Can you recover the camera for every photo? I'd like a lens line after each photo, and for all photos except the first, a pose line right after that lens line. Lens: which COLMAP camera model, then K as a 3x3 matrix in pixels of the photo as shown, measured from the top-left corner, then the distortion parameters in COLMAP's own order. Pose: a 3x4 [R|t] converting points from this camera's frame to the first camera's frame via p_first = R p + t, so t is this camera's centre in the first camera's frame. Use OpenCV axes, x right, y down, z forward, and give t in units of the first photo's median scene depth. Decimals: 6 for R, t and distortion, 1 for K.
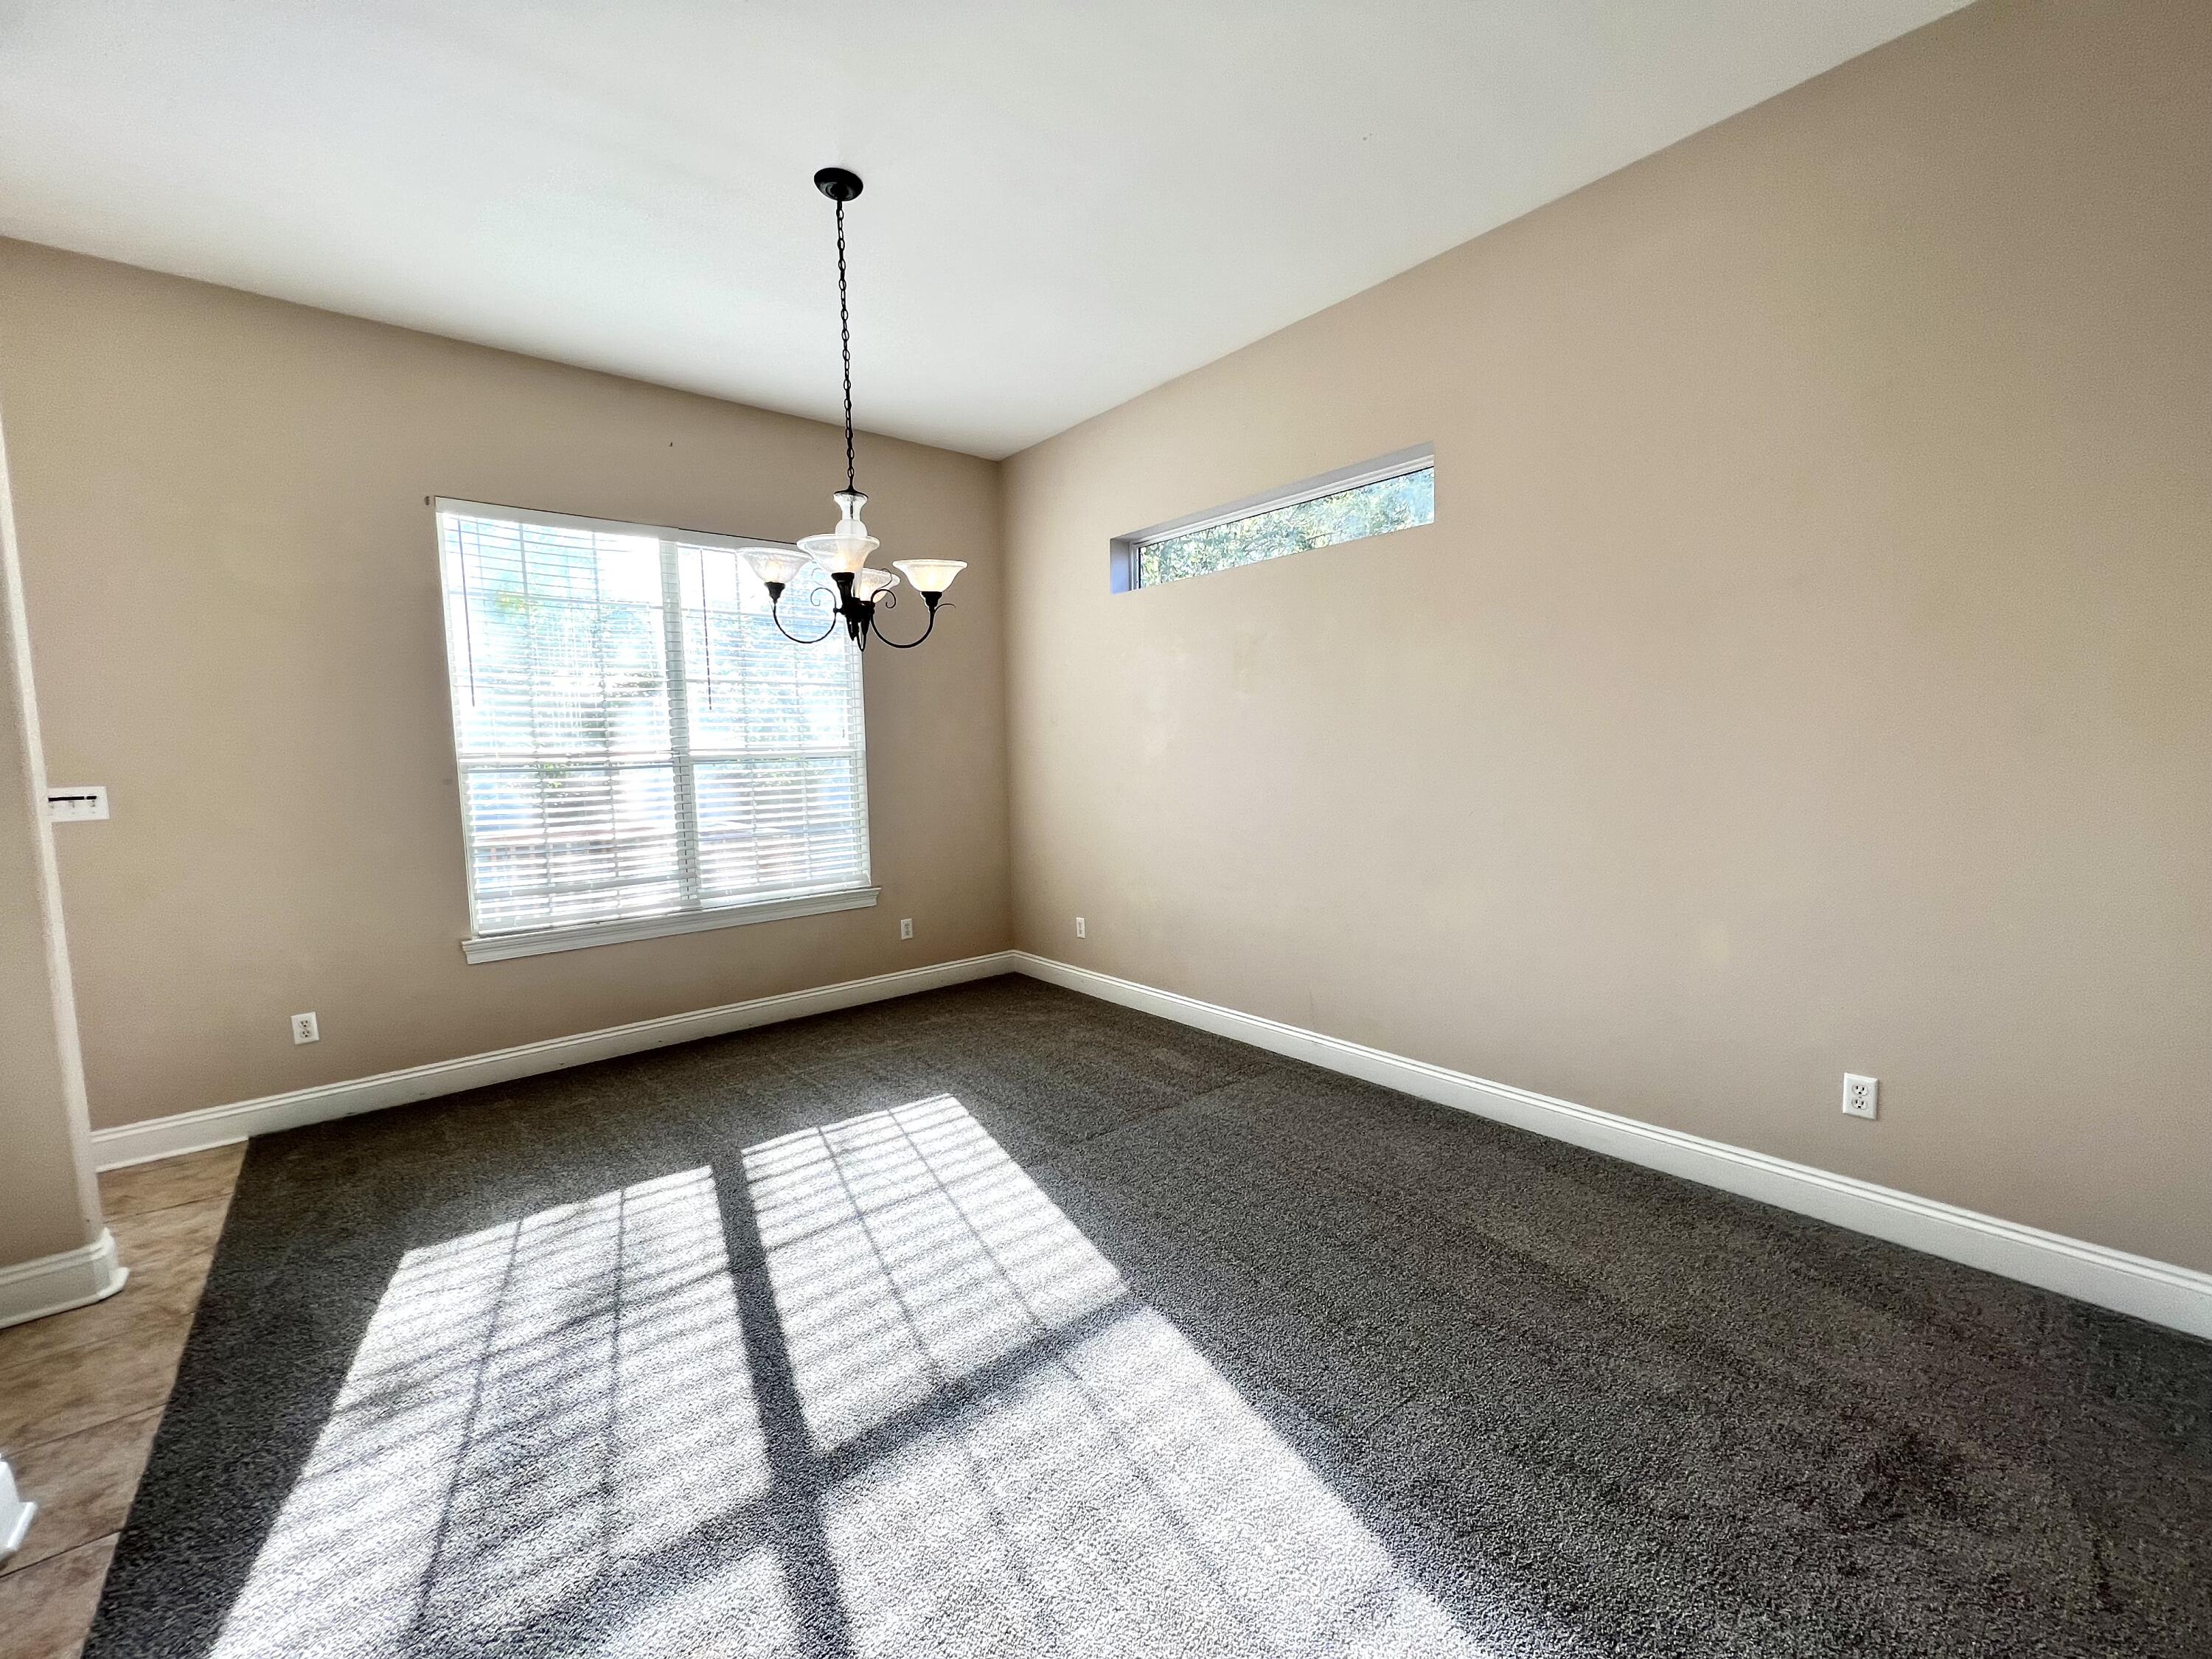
lens RADIAL K [[883.6, 0, 1105.8], [0, 883.6, 831.1], [0, 0, 1]] dist [-0.001969, 0.000565]
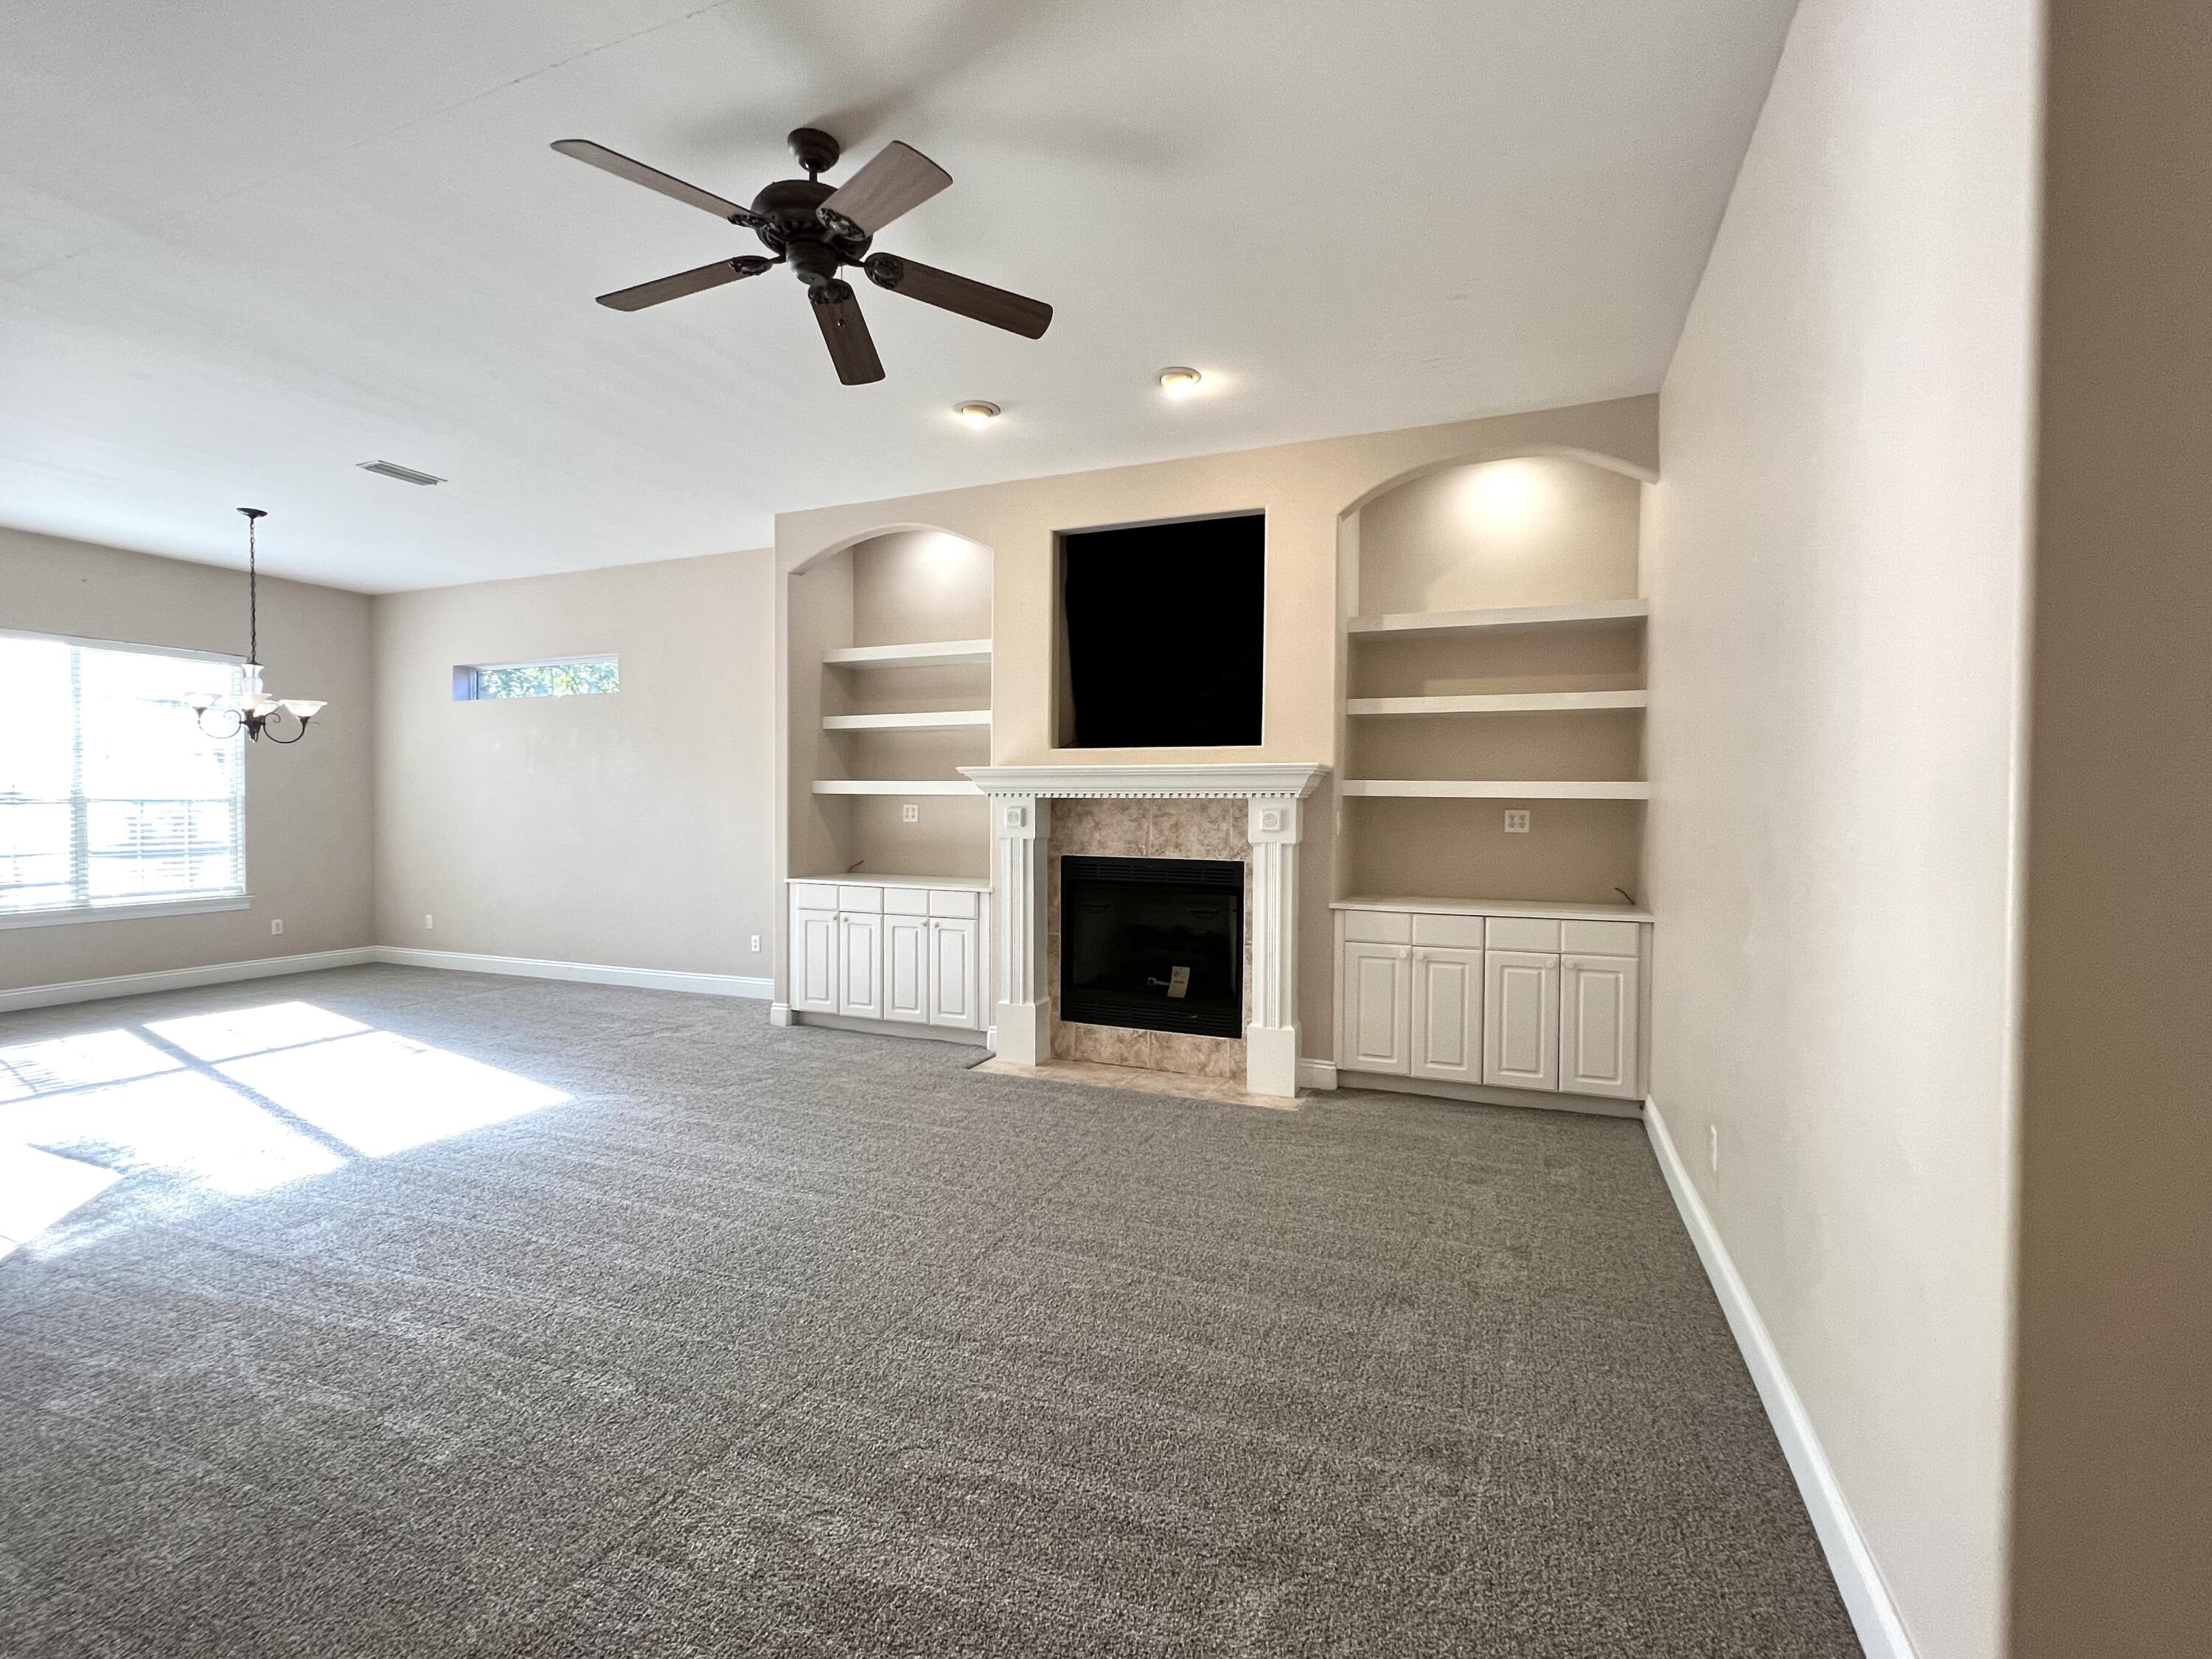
lens RADIAL K [[990.4, 0, 1106.7], [0, 990.4, 838.5], [0, 0, 1]] dist [0.000459, -0.000101]
pose [[0.887179, 0.014939, 0.461183, 0.236223], [0.015651, 0.997926, -0.062435, 0.102962], [-0.461159, 0.062609, 0.885106, -1.107983]]
